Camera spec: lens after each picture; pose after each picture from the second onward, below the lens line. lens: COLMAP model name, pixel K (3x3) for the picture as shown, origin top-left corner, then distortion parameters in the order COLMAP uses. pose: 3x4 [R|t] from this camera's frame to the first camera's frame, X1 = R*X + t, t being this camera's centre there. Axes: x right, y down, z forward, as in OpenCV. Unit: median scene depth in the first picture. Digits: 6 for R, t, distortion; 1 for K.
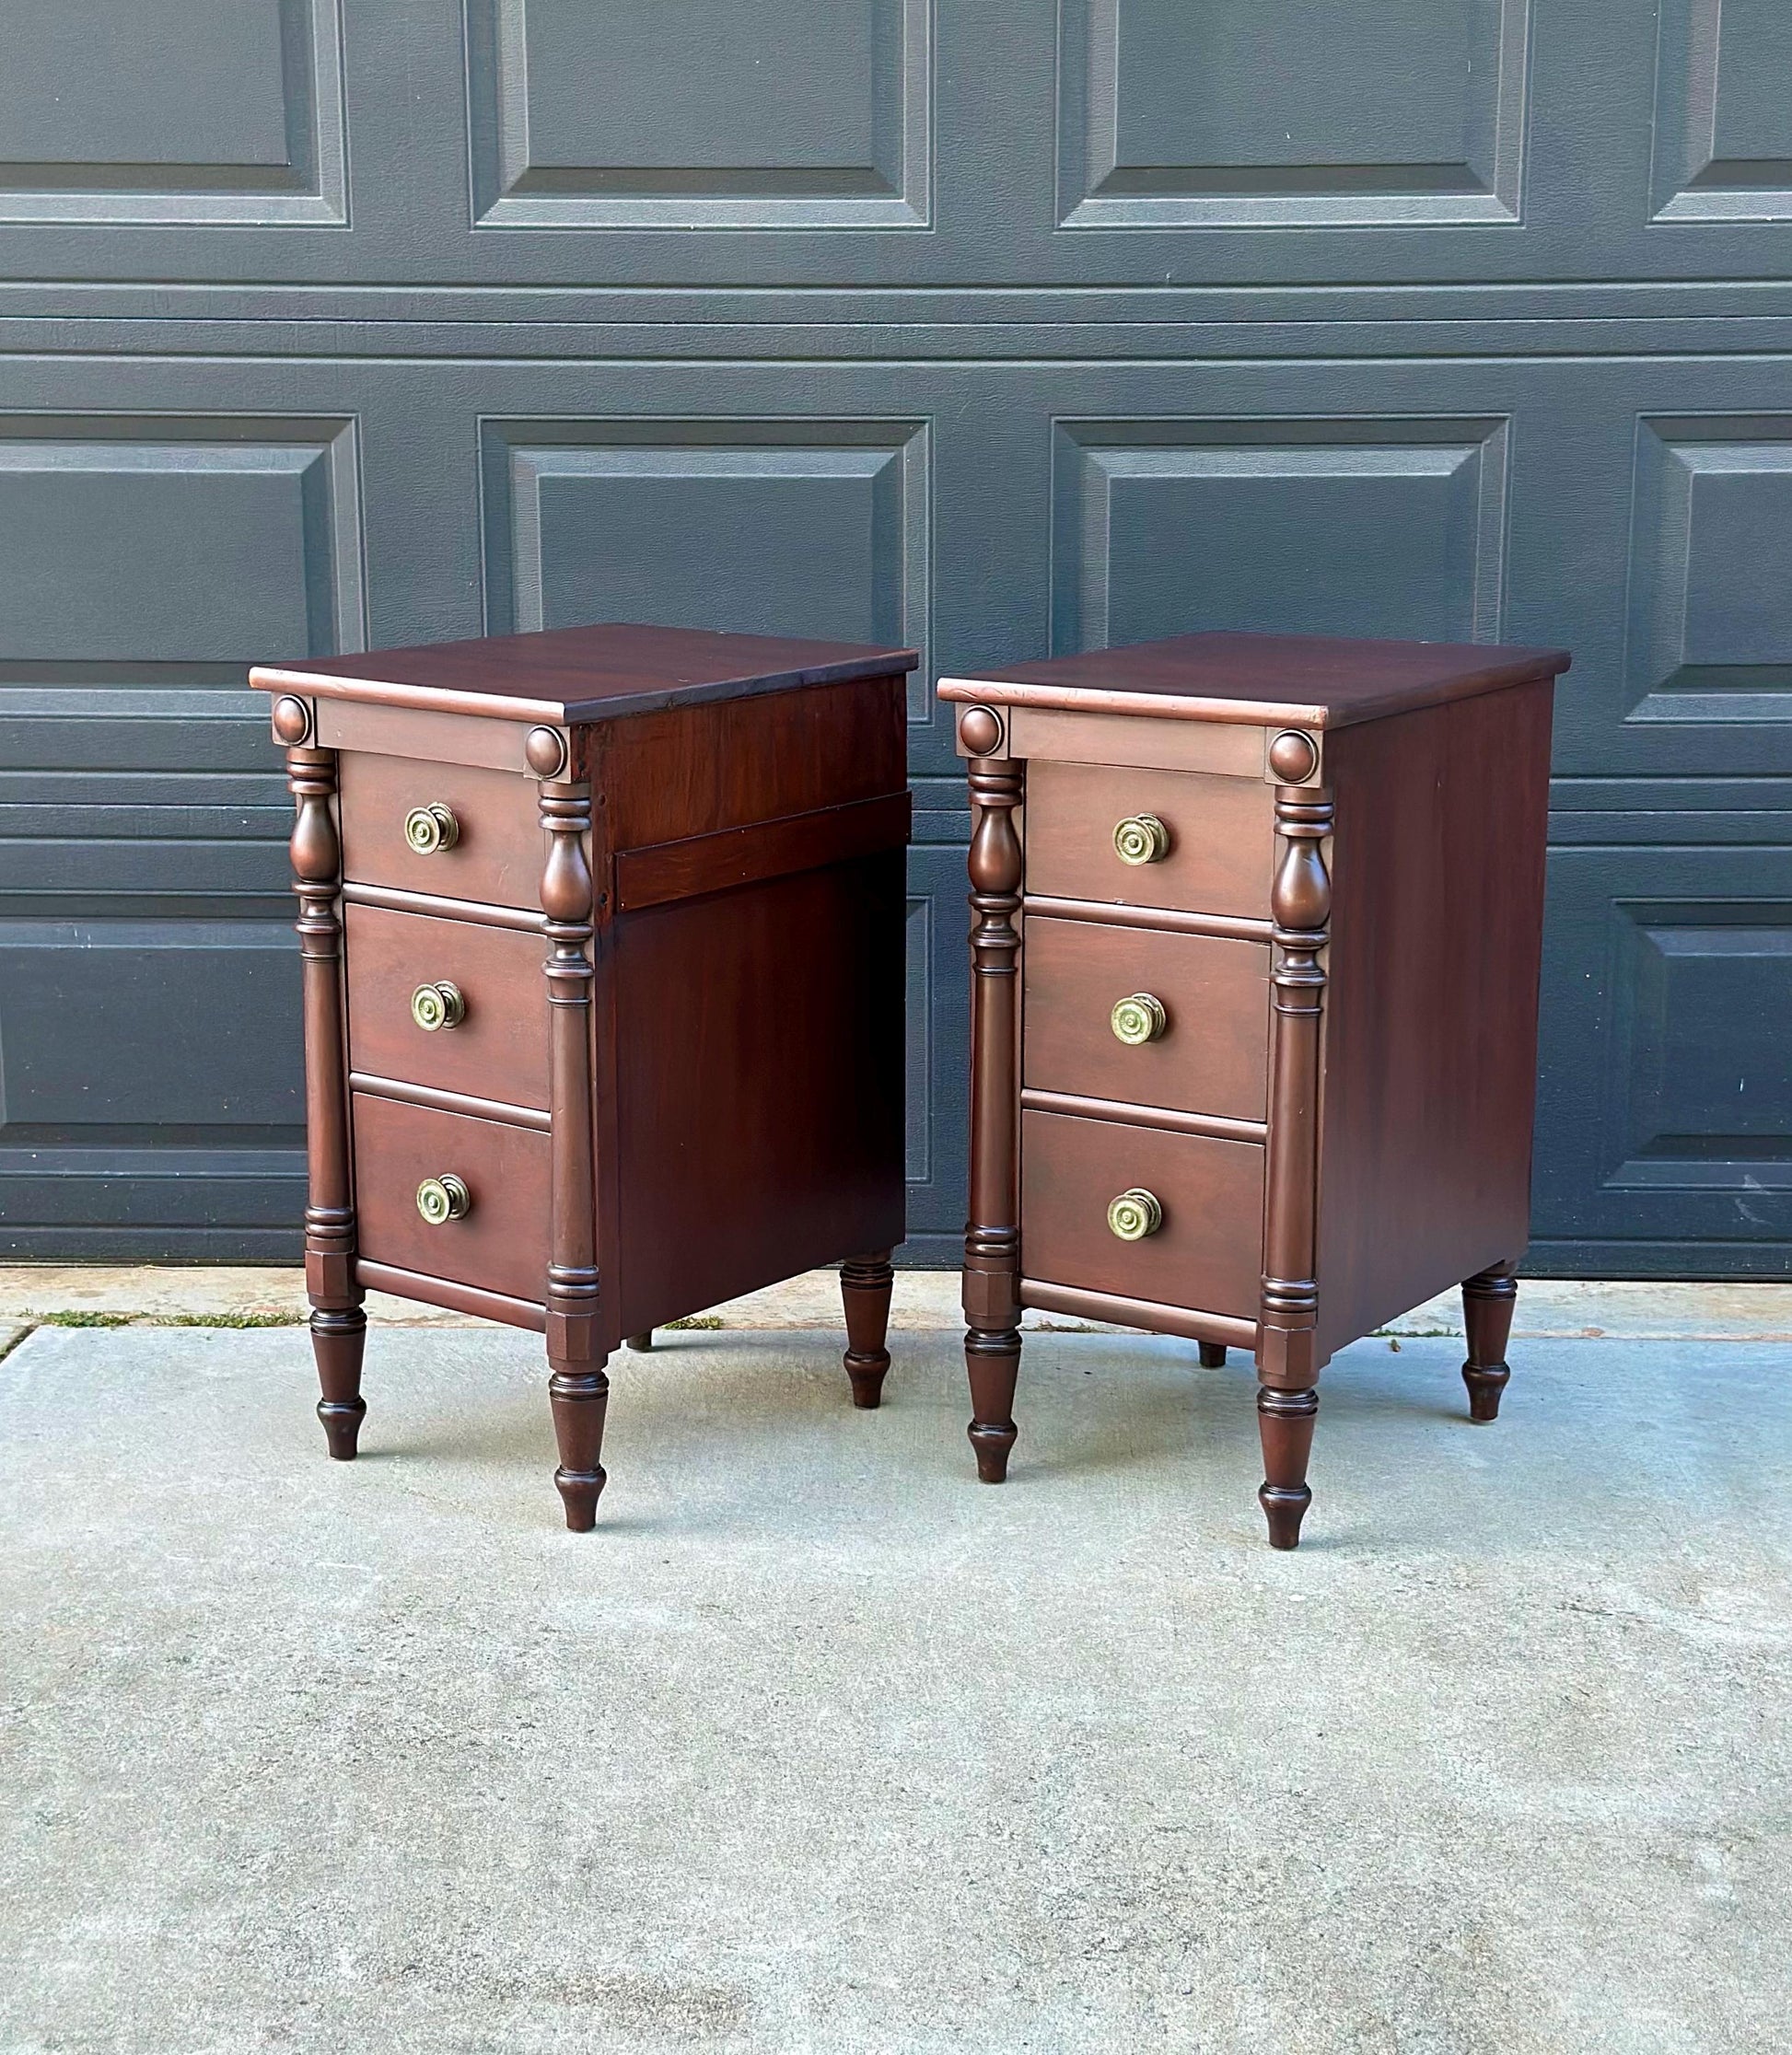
lens RADIAL K [[3520.1, 0, 886.7], [0, 3520.1, 1098.5], [0, 0, 1]] dist [0.156488, 0.000000]
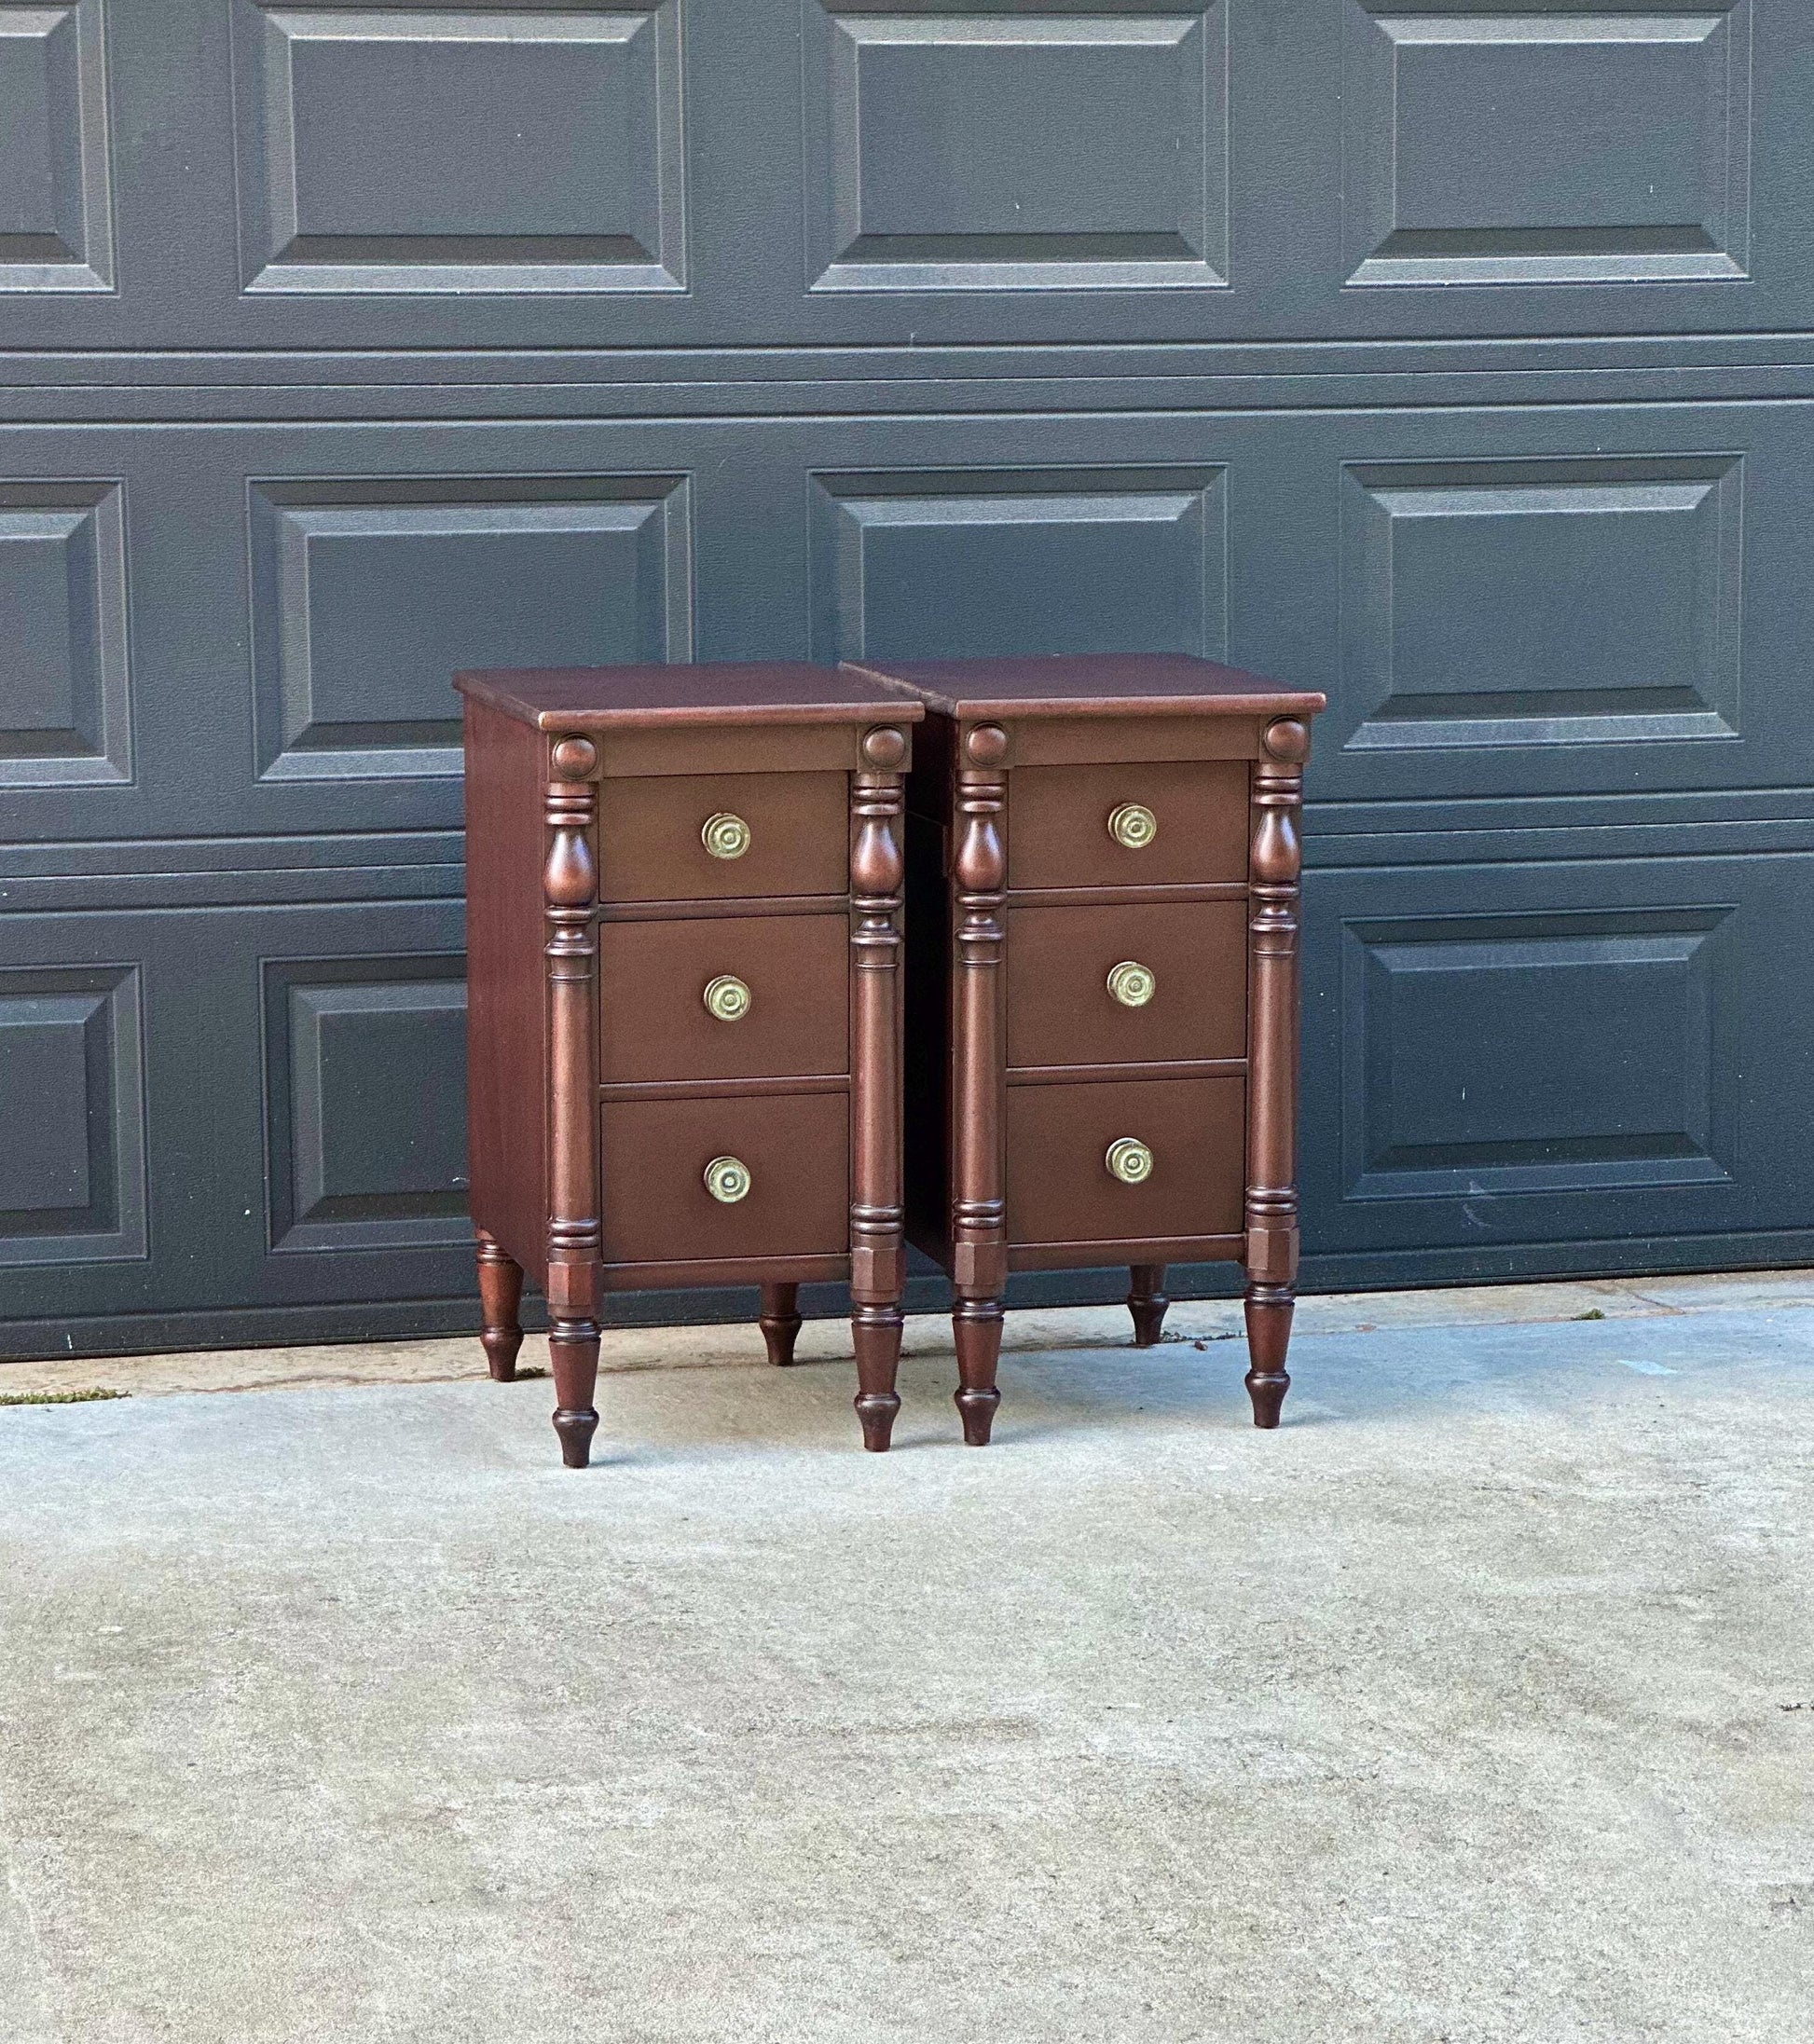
lens RADIAL K [[5684.3, 0, 943.8], [0, 5684.3, 1114.7], [0, 0, 1]] dist [0.156279, 0.000000]
pose [[0.959962, -0.047369, 0.276098, -0.383401], [0.067929, 0.995546, -0.065380, 0.105530], [-0.271771, 0.081517, 0.958903, -0.585402]]
